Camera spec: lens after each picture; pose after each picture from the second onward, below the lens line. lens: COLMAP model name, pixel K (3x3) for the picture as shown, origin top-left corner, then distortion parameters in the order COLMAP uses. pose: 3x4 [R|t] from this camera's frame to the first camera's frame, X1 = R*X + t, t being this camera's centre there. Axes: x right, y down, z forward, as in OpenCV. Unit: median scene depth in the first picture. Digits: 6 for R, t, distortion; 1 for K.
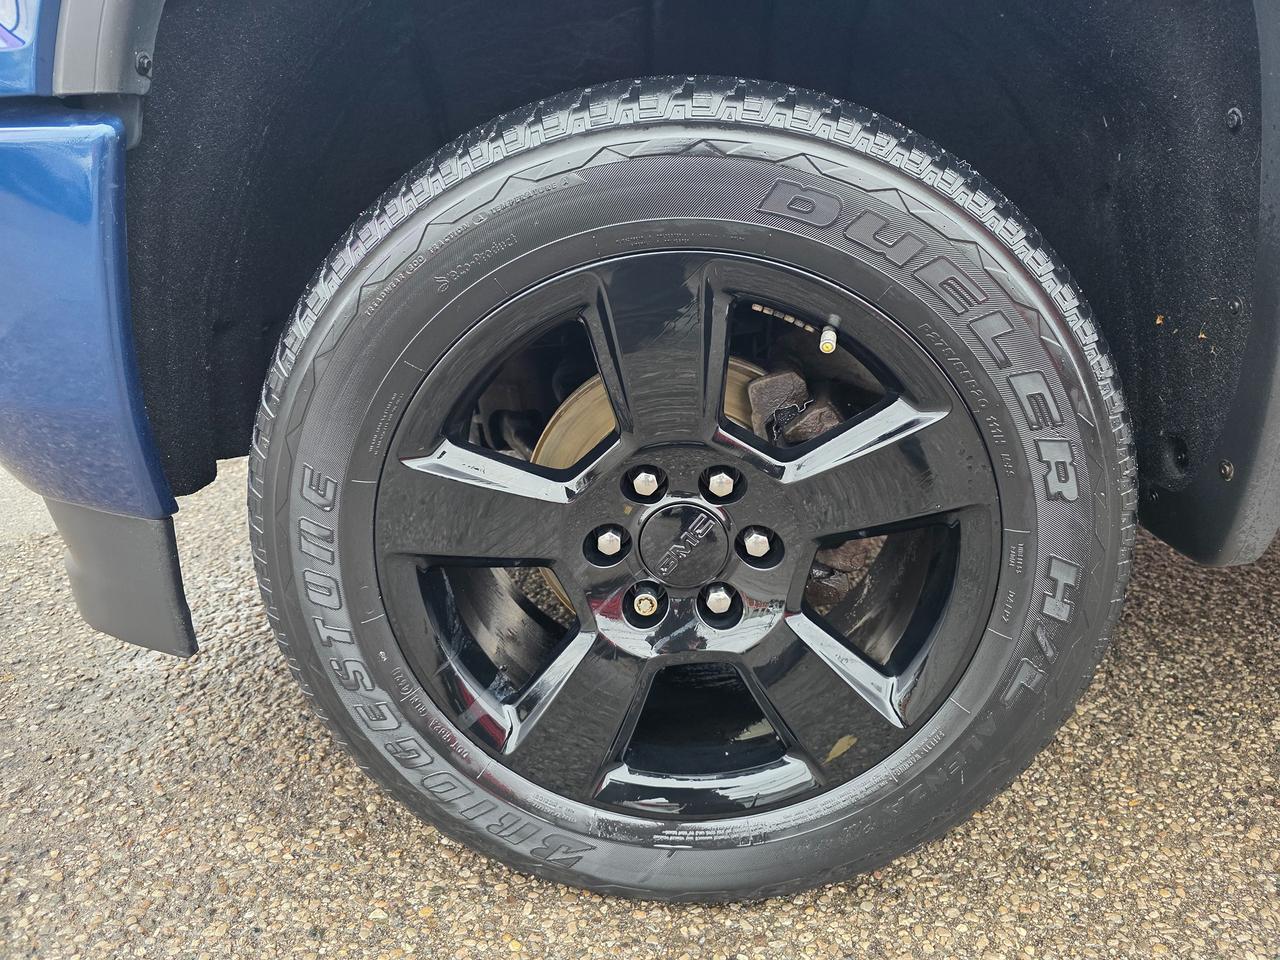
lens RADIAL K [[870.5, 0, 639.3], [0, 870.5, 479.8], [0, 0, 1]] dist [0.042410, -0.047086]
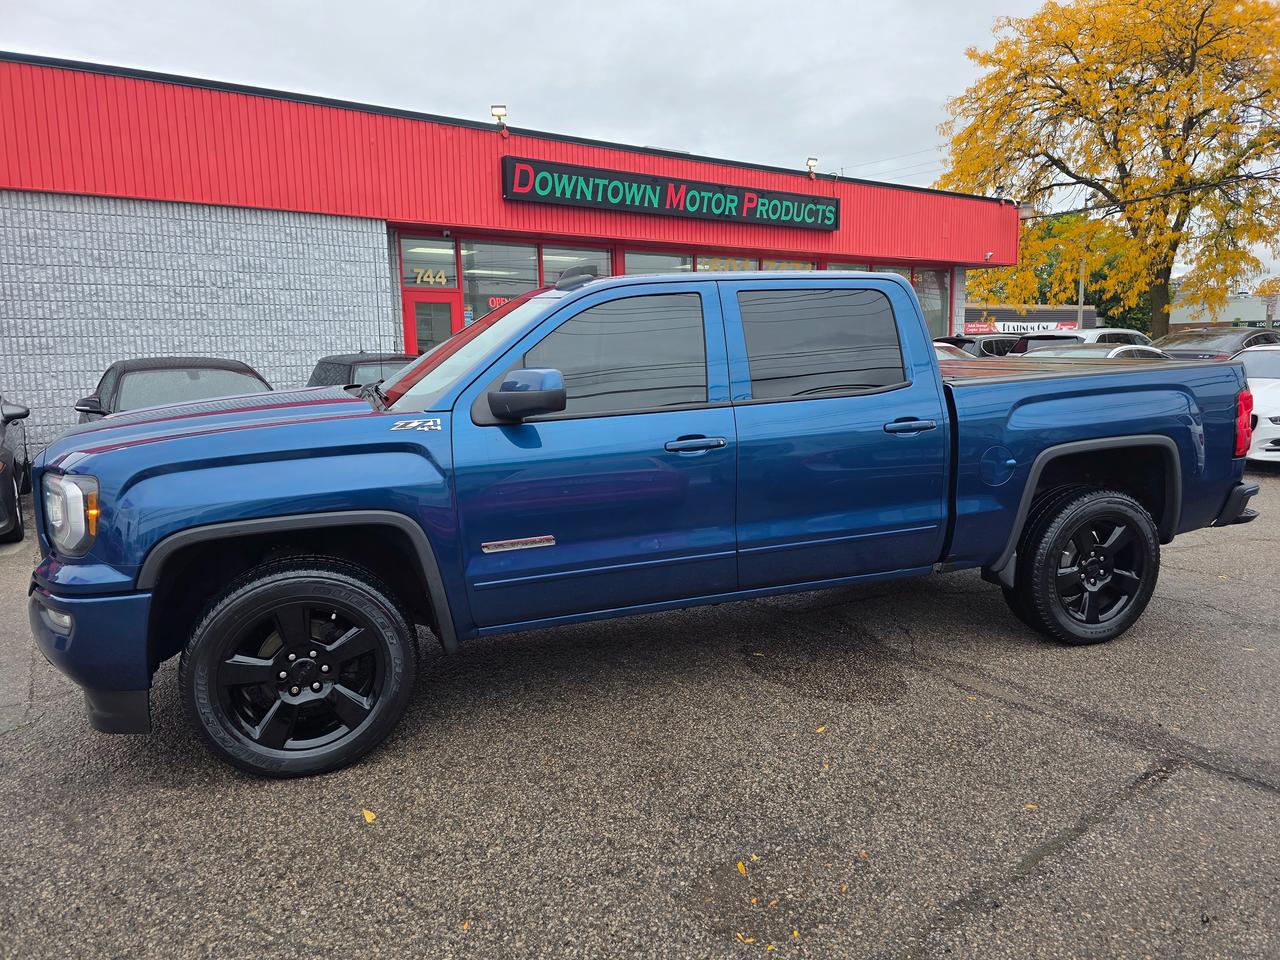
lens RADIAL K [[870.5, 0, 640.5], [0, 870.5, 457.1], [0, 0, 1]] dist [0.042410, -0.047086]
pose [[0.928469, -0.081111, 0.362446, 0.104716], [0.152457, 0.973090, -0.172778, 0.050550], [-0.338678, 0.215677, 0.915850, -3.247164]]
